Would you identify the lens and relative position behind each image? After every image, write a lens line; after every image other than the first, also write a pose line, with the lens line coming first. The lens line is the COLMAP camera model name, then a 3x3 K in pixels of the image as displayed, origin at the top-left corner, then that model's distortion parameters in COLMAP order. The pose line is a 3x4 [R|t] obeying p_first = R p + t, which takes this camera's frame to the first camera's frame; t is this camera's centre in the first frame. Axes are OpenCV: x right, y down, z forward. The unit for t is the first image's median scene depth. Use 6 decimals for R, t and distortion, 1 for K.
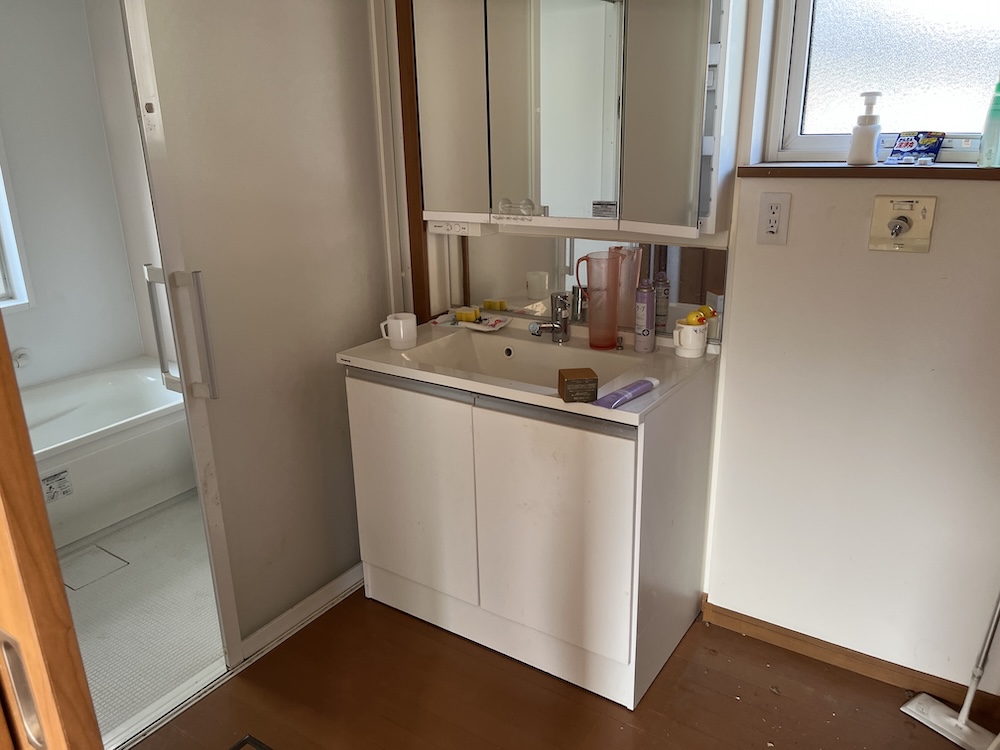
lens RADIAL K [[759.8, 0, 496.9], [0, 759.8, 380.1], [0, 0, 1]] dist [0.056698, -0.075930]
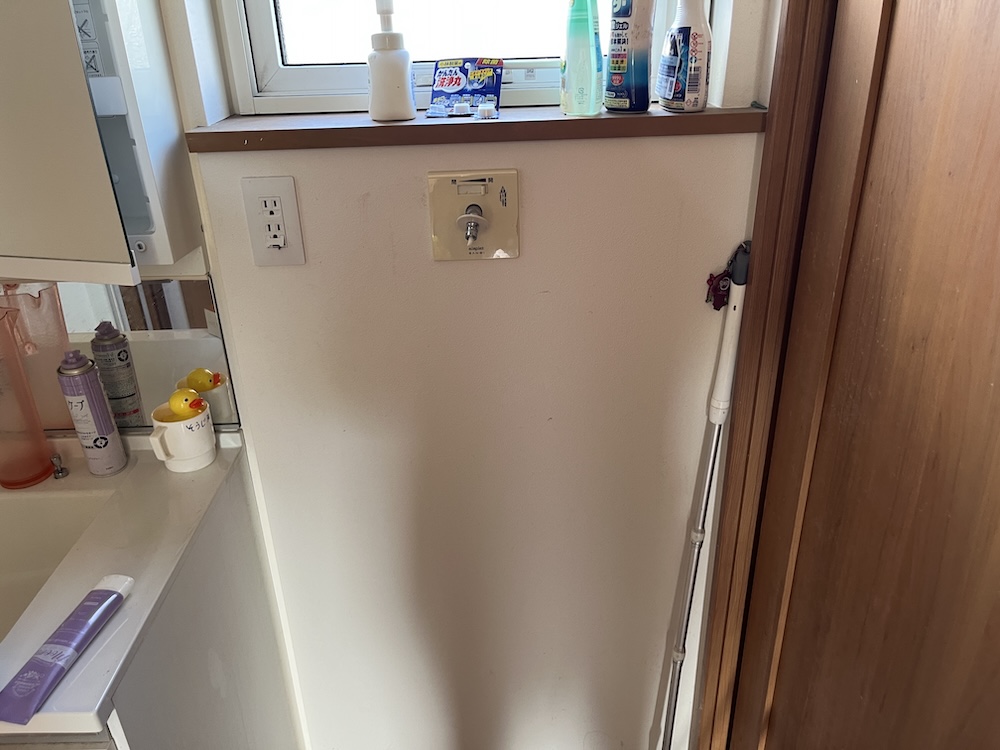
lens RADIAL K [[759.8, 0, 493.7], [0, 759.8, 374.1], [0, 0, 1]] dist [0.056698, -0.075930]
pose [[0.823935, -0.246870, 0.510085, 0.183729], [0.193586, 0.968589, 0.156080, -0.163351], [-0.532594, -0.029854, 0.845844, 0.441250]]
